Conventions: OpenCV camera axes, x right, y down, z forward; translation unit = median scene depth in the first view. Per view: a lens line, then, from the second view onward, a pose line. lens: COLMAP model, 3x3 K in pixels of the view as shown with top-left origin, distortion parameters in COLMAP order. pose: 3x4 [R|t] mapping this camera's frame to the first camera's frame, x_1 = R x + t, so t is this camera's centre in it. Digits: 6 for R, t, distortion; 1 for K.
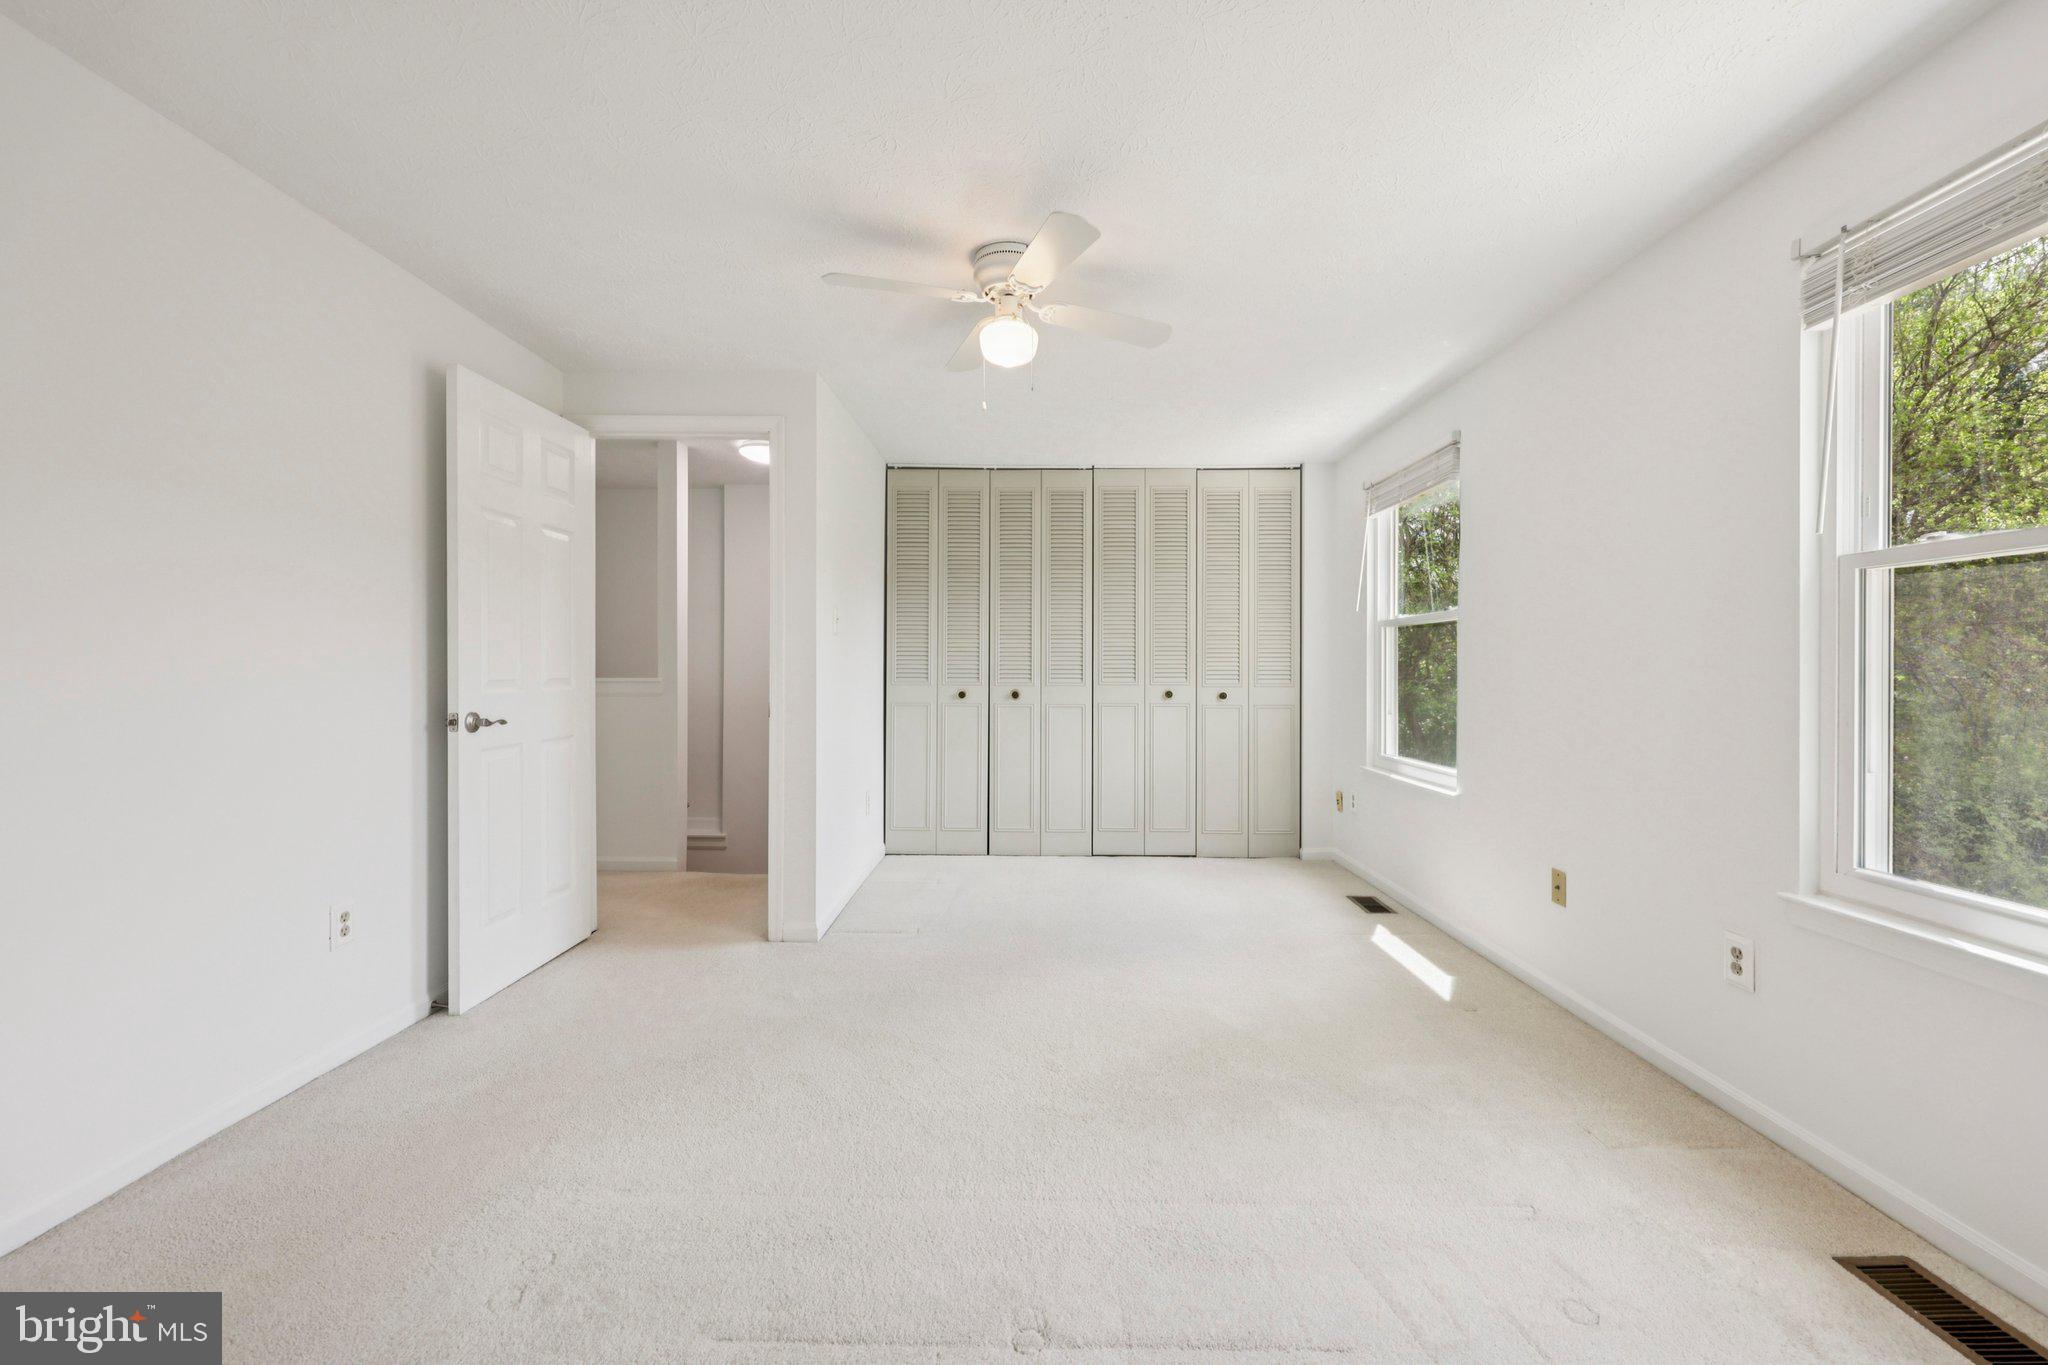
lens RADIAL K [[825.2, 0, 1025.2], [0, 825.2, 674.0], [0, 0, 1]] dist [0.000582, 0.000201]
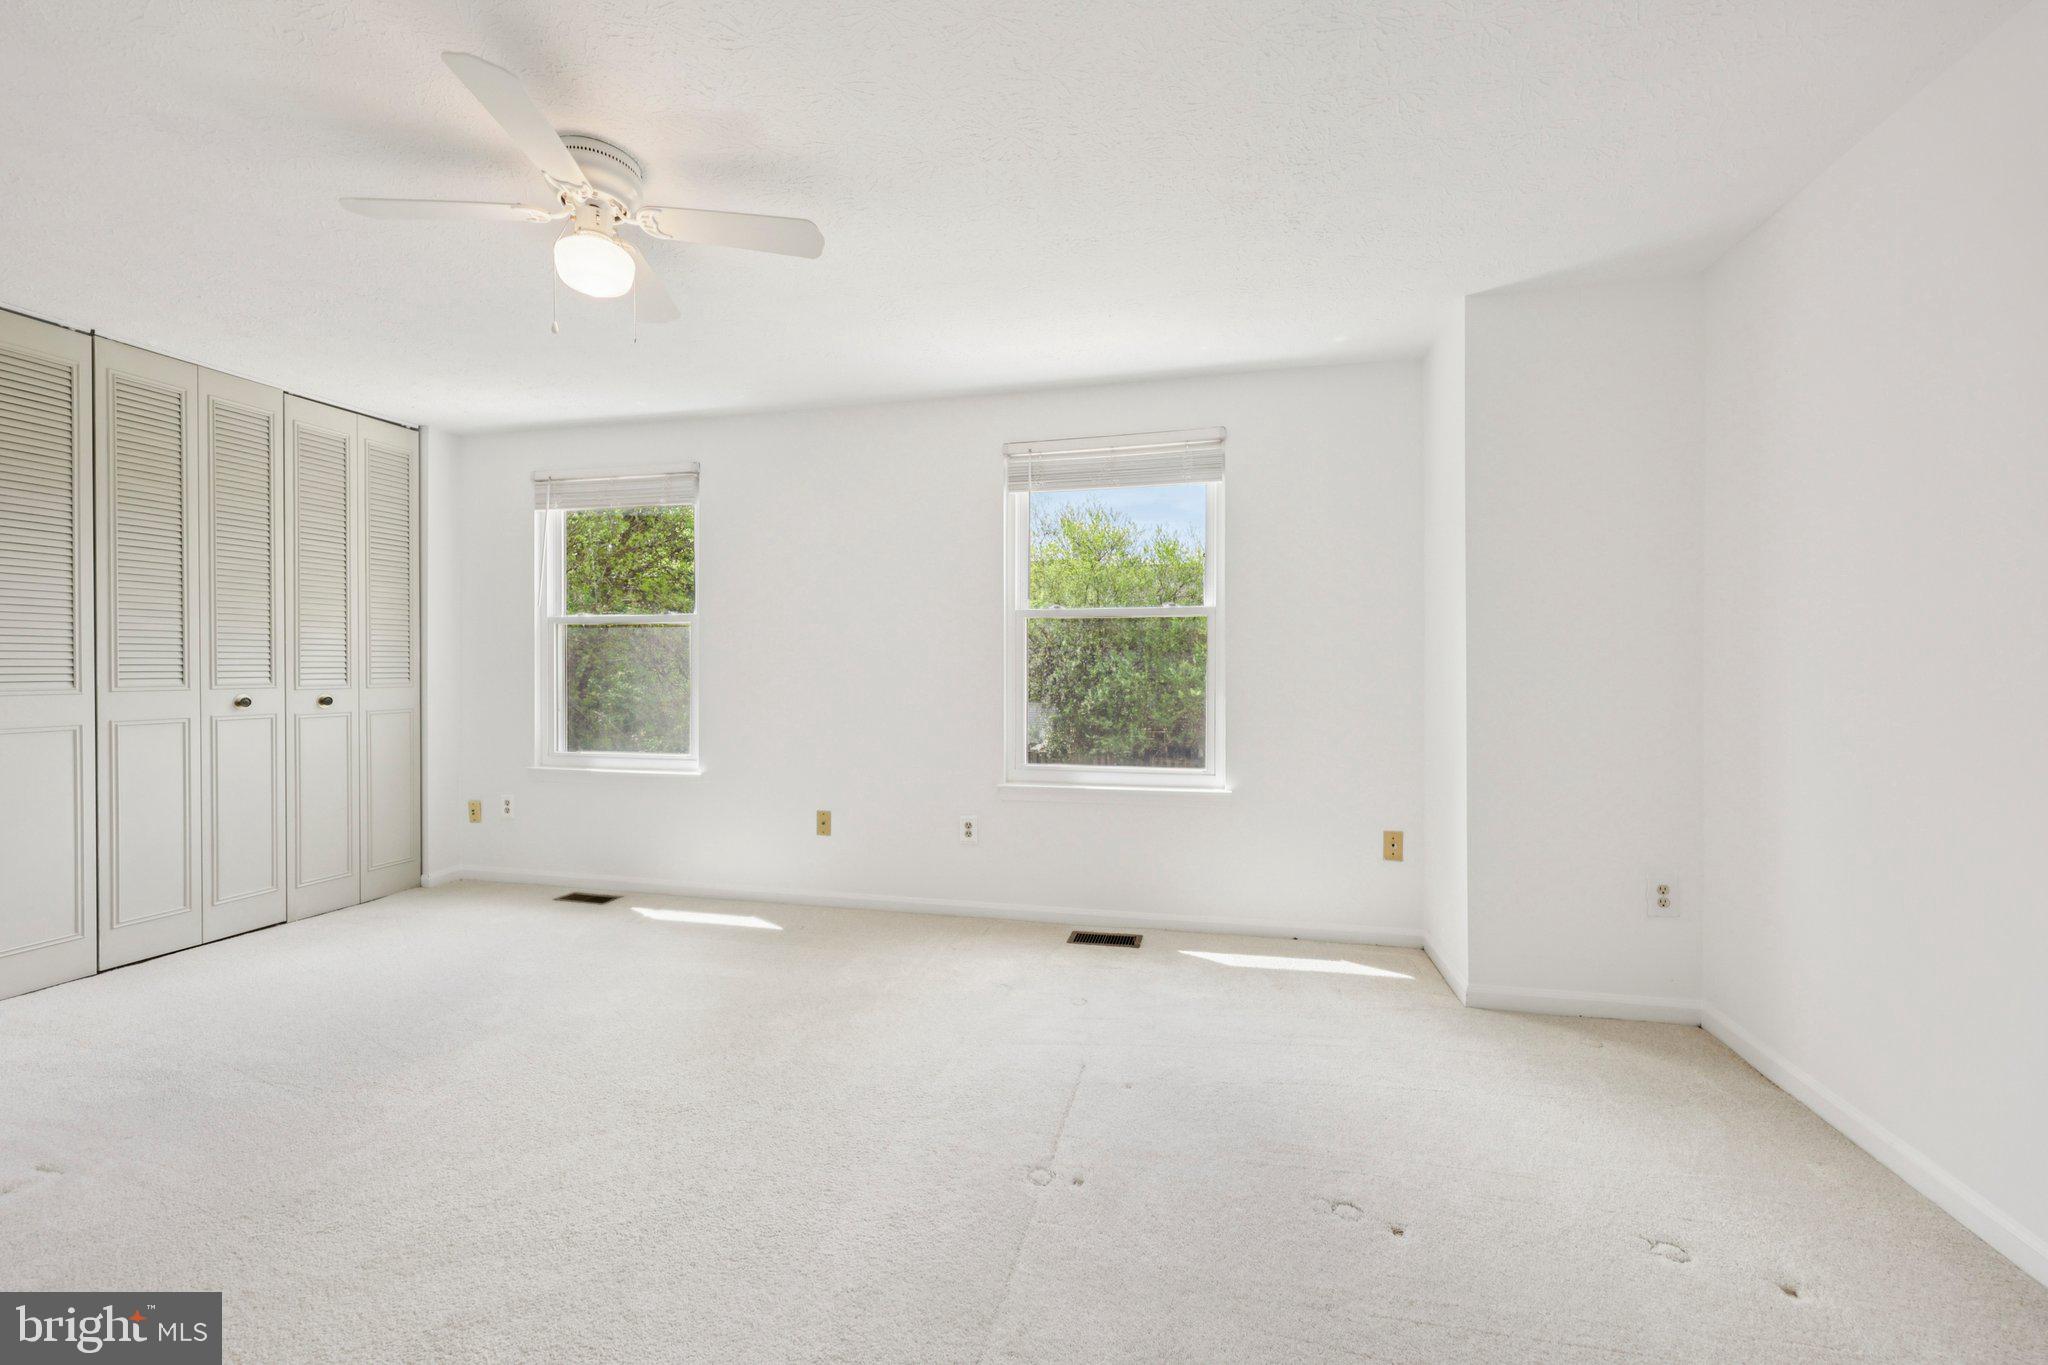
lens RADIAL K [[825.2, 0, 1025.2], [0, 825.2, 674.0], [0, 0, 1]] dist [0.000582, 0.000201]
pose [[0.226067, -0.008189, 0.974077, -0.356650], [0.003837, 0.999964, 0.007516, -0.001733], [-0.974104, 0.002039, 0.226091, 0.197467]]
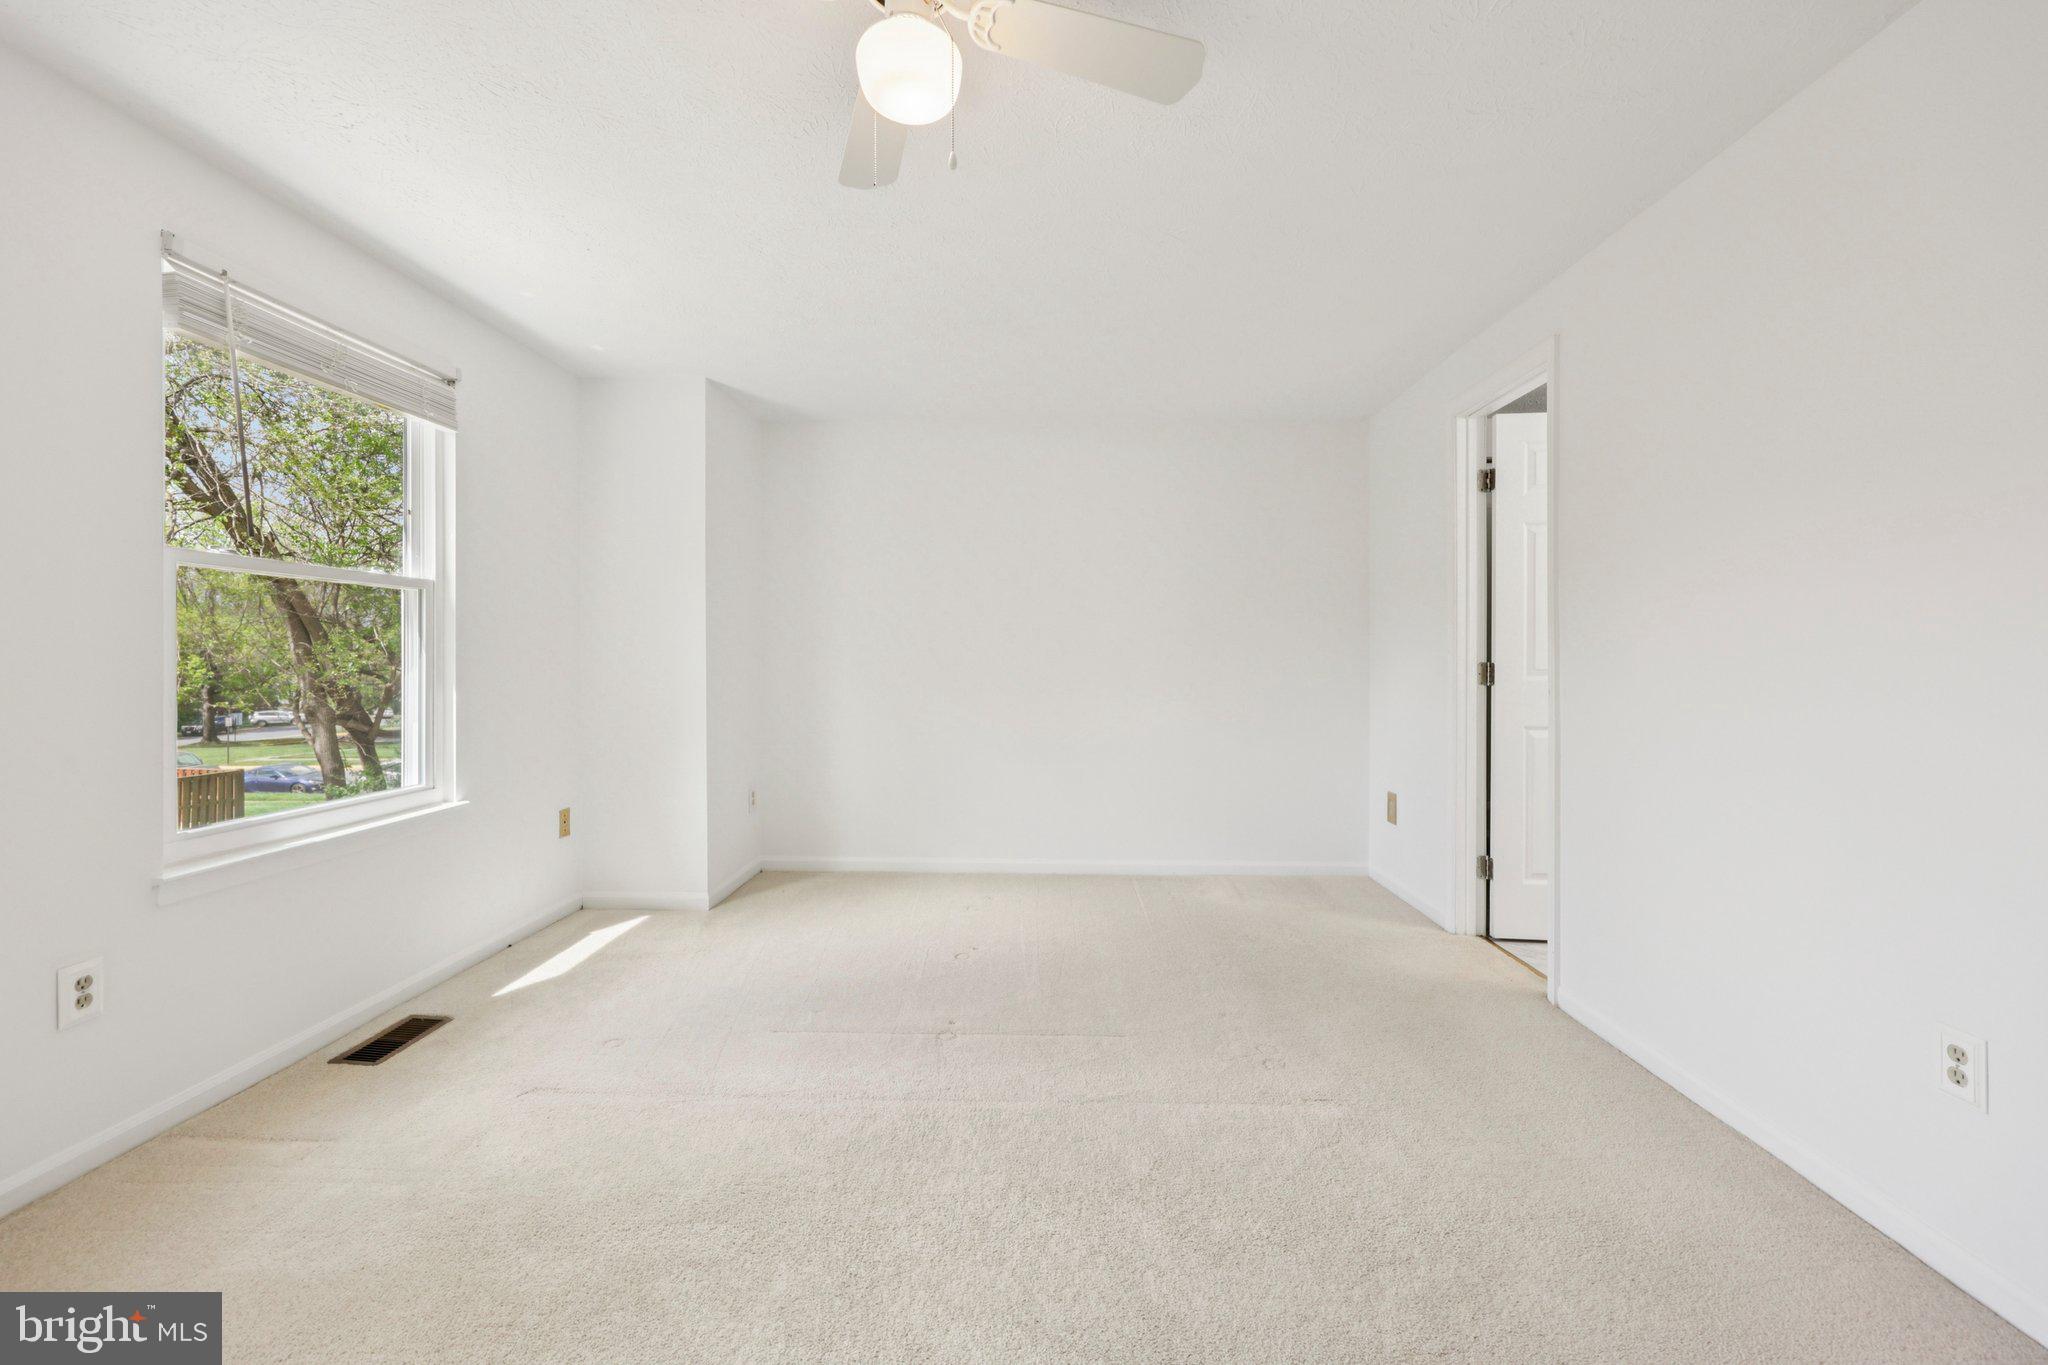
lens RADIAL K [[825.2, 0, 1025.2], [0, 825.2, 674.0], [0, 0, 1]] dist [0.000582, 0.000201]
pose [[-0.999901, -0.002783, 0.013787, -0.049580], [-0.002548, 0.999852, 0.017039, 0.000979], [-0.013832, 0.017002, -0.999760, 0.764038]]
